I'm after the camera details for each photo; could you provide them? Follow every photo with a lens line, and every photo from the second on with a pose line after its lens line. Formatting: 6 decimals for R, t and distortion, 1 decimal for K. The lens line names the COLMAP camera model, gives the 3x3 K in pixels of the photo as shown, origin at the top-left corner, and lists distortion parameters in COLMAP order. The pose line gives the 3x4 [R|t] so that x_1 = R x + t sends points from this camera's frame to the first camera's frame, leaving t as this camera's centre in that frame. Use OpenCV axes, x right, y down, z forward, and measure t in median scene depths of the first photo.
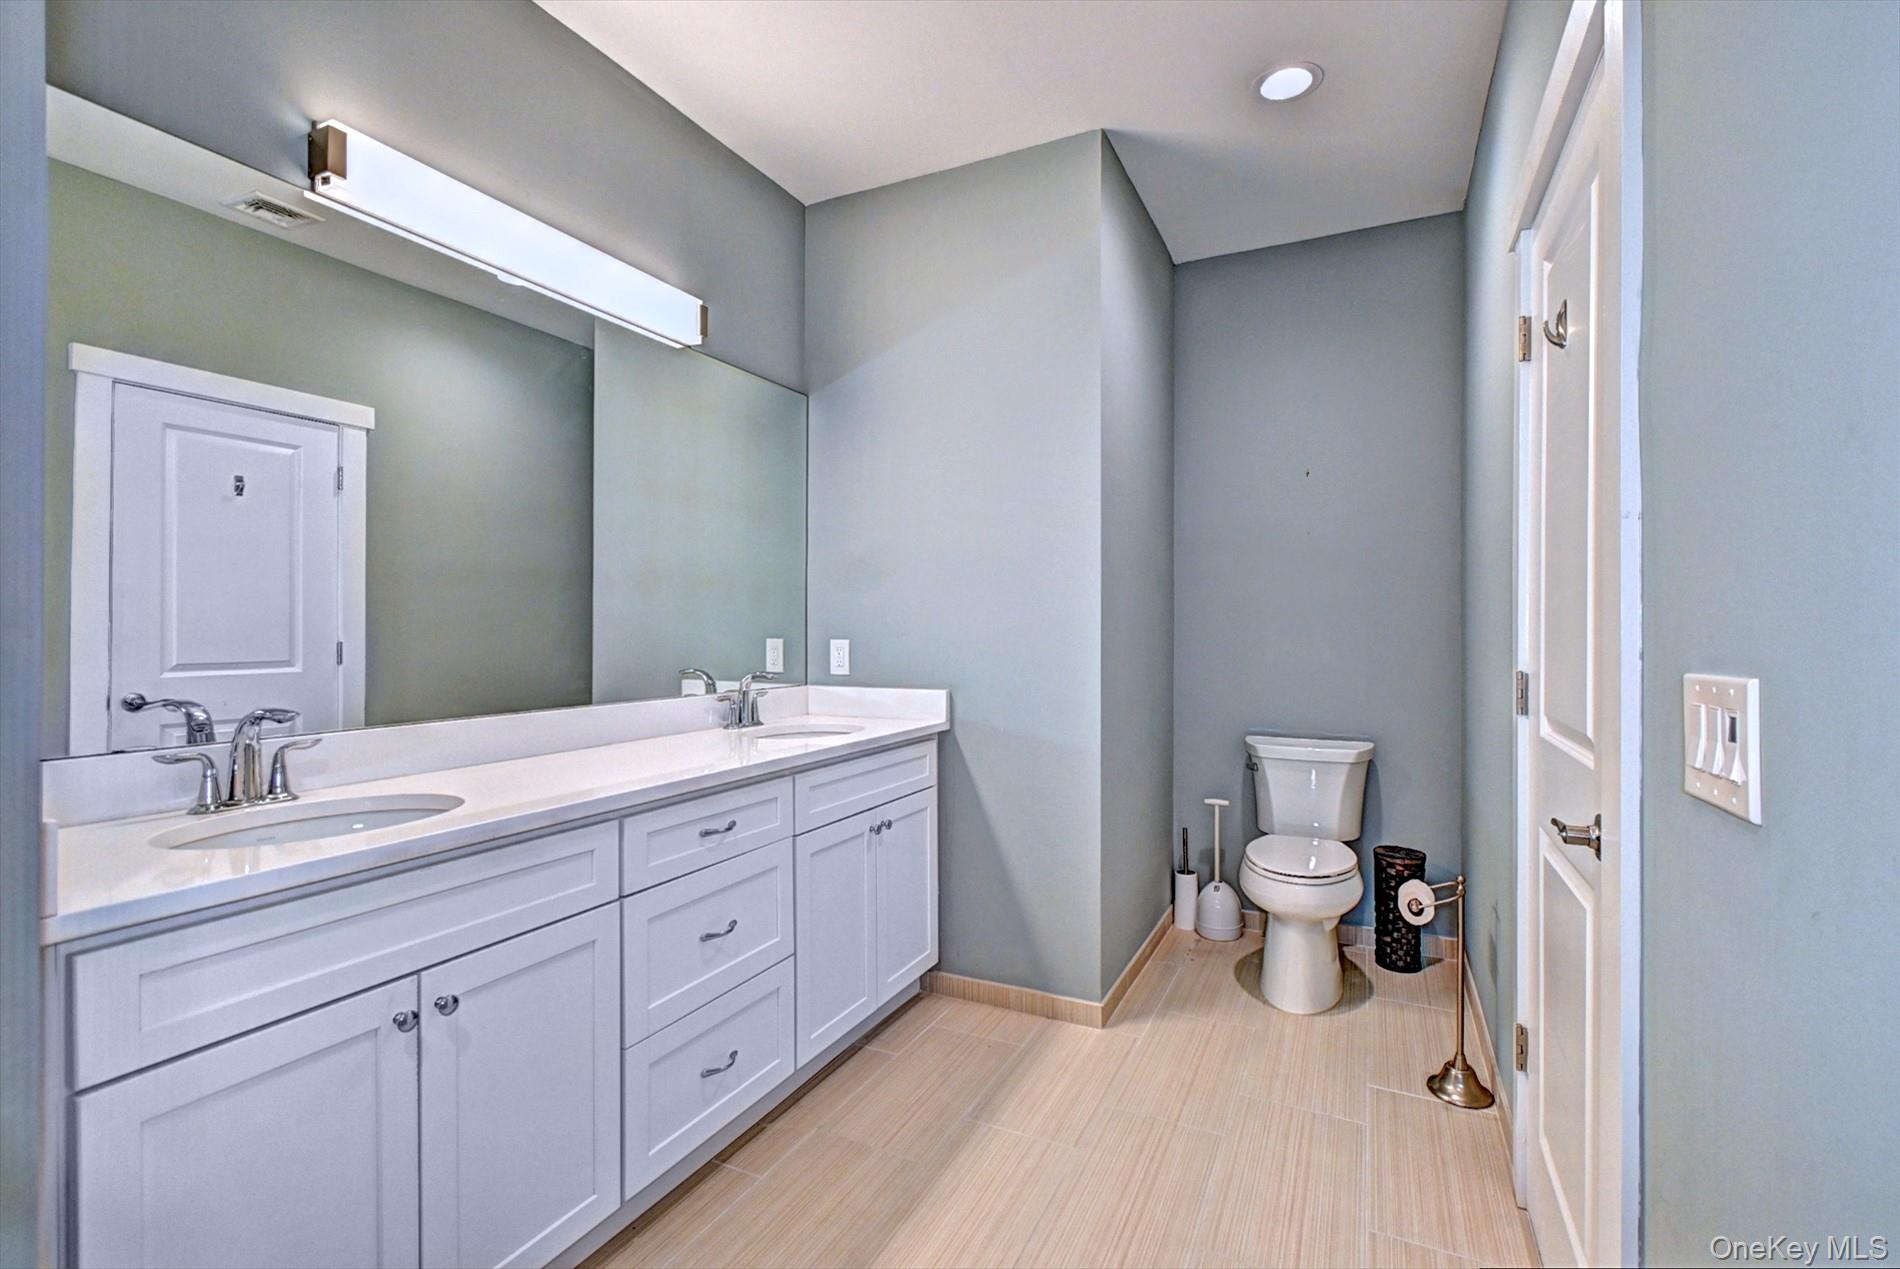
lens RADIAL K [[845.2, 0, 1035.2], [0, 845.2, 627.4], [0, 0, 1]] dist [0.000052, -0.000184]
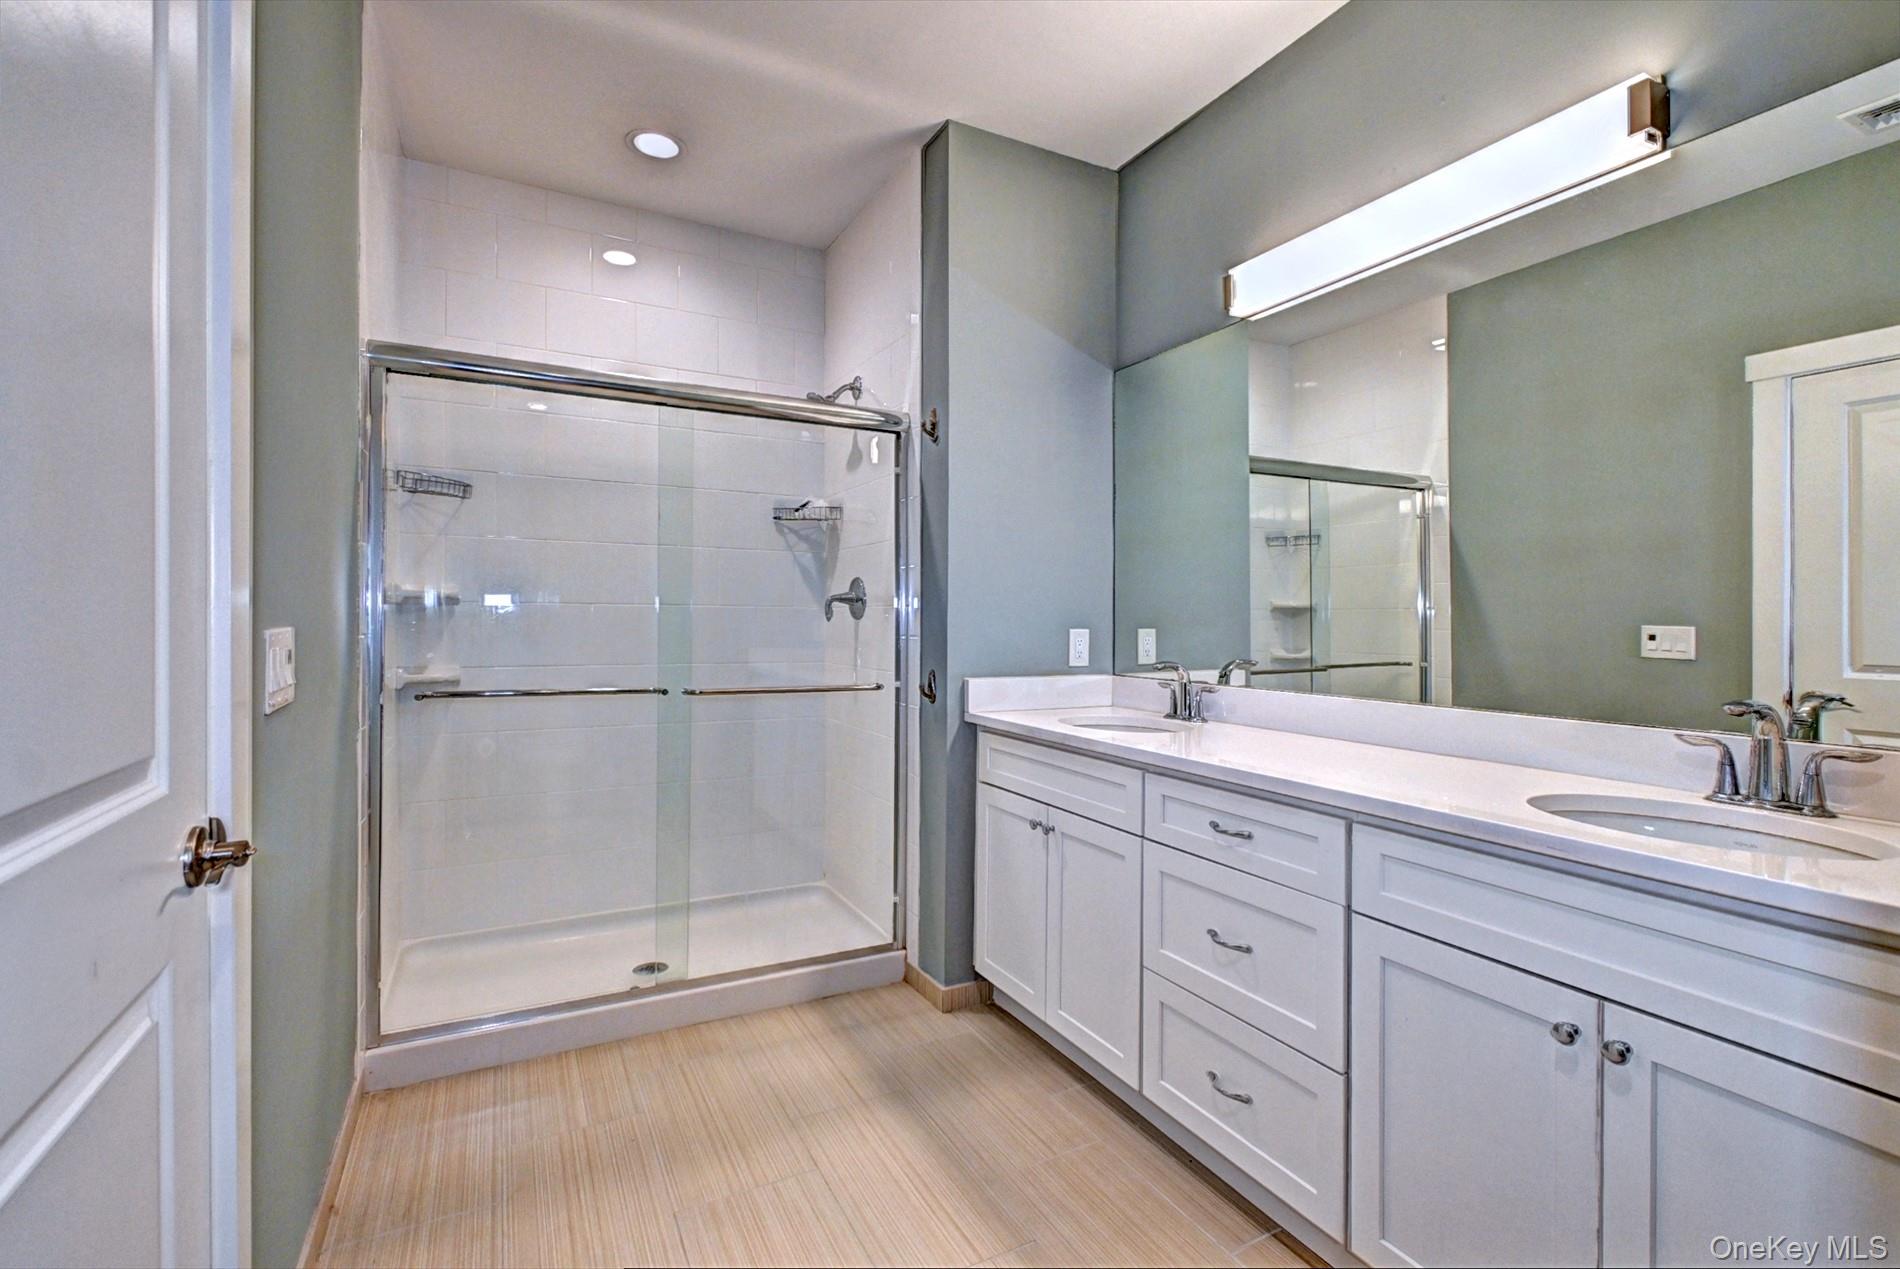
lens RADIAL K [[856.2, 0, 959.3], [0, 856.2, 613.5], [0, 0, 1]] dist [-0.000014, -0.000407]
pose [[-0.628376, -0.005382, -0.777891, 0.546521], [-0.007961, 0.999968, -0.000487, 0.004820], [0.777869, 0.005887, -0.628398, 1.376915]]
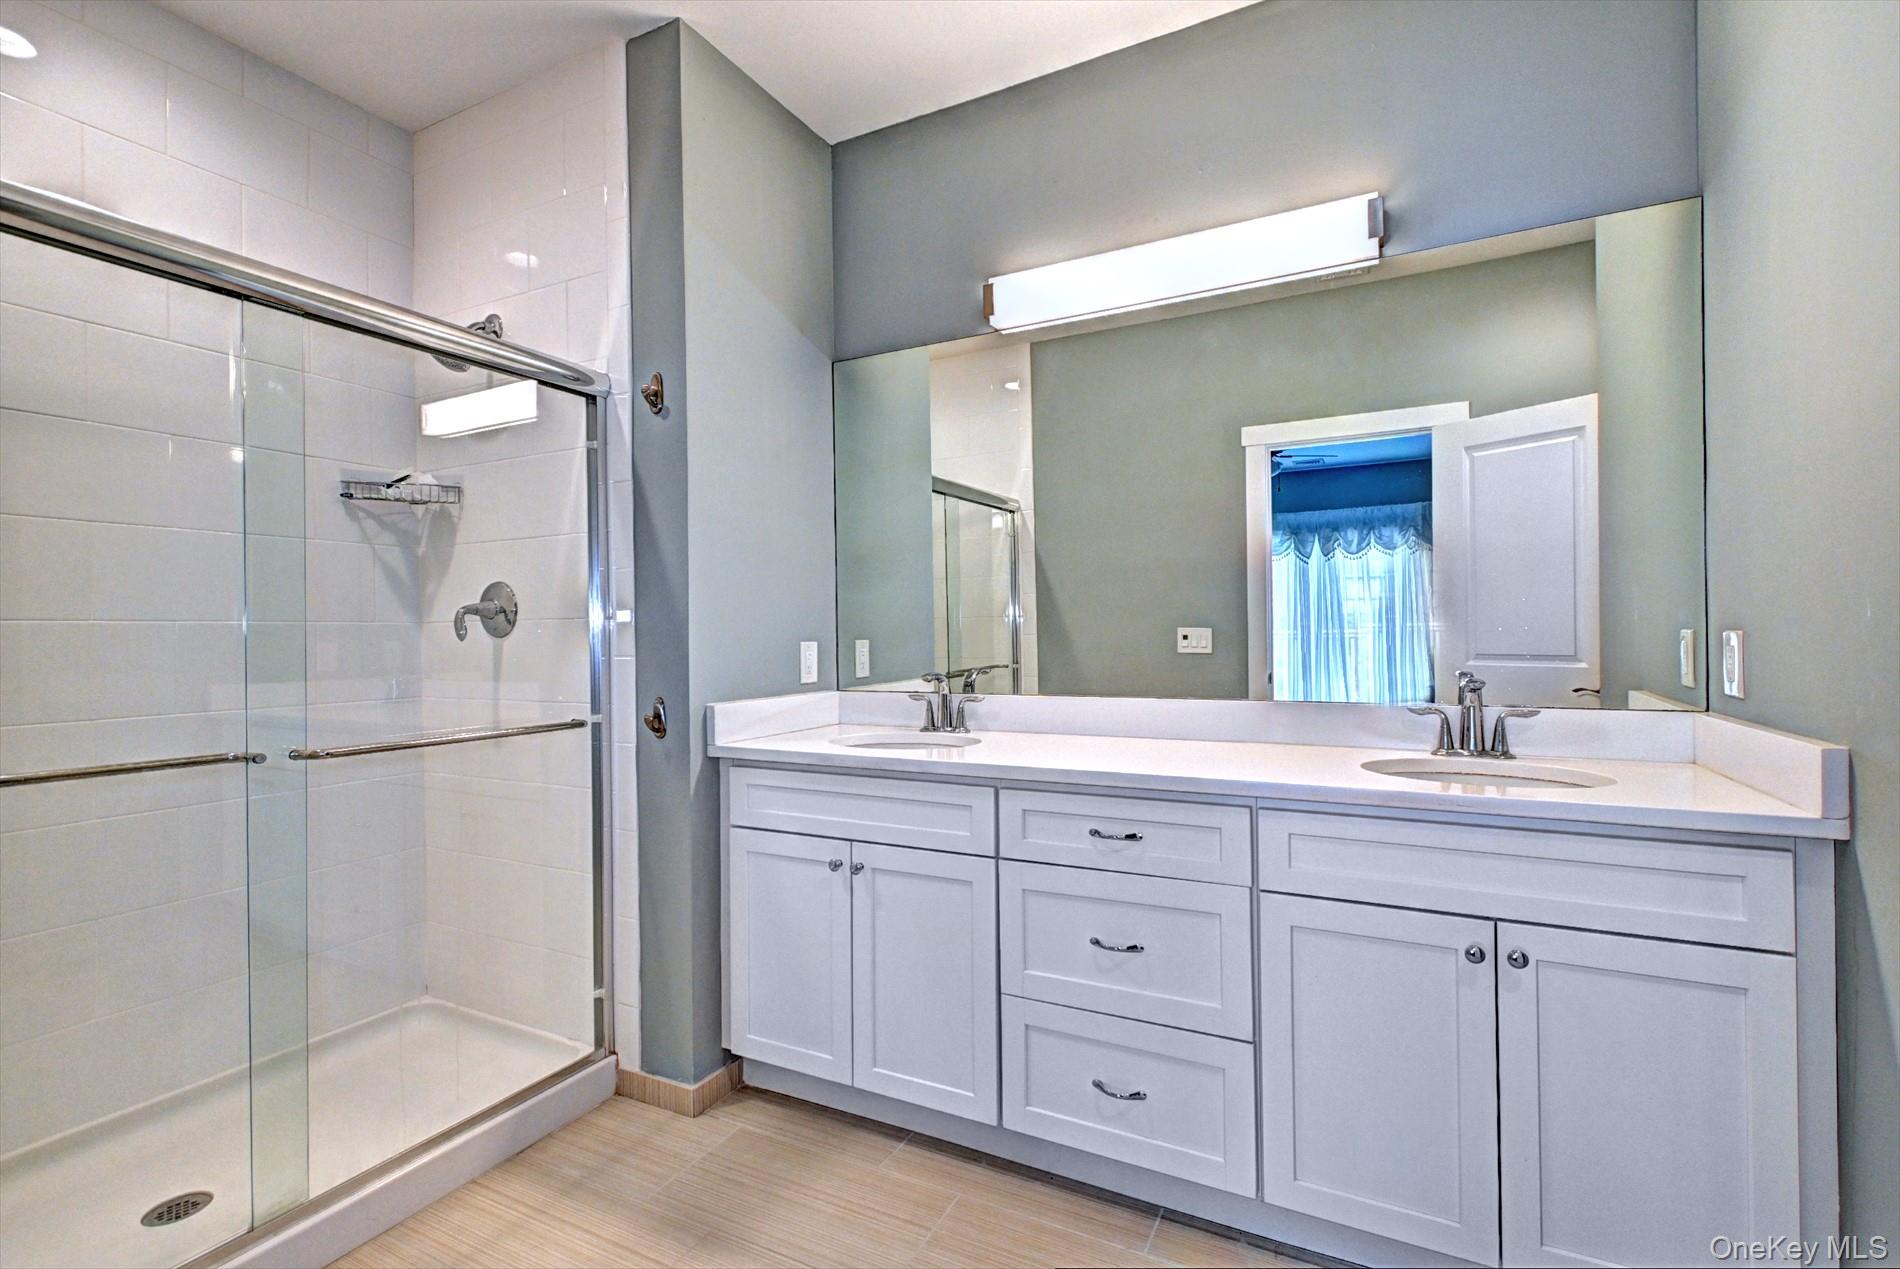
lens RADIAL K [[858.0, 0, 947.7], [0, 858.0, 626.4], [0, 0, 1]] dist [0.003957, -0.000460]
pose [[-0.071841, 0.000175, -0.997416, 0.586835], [0.010079, 0.999949, -0.000550, 0.008458], [0.997365, -0.010092, -0.071840, 0.901647]]
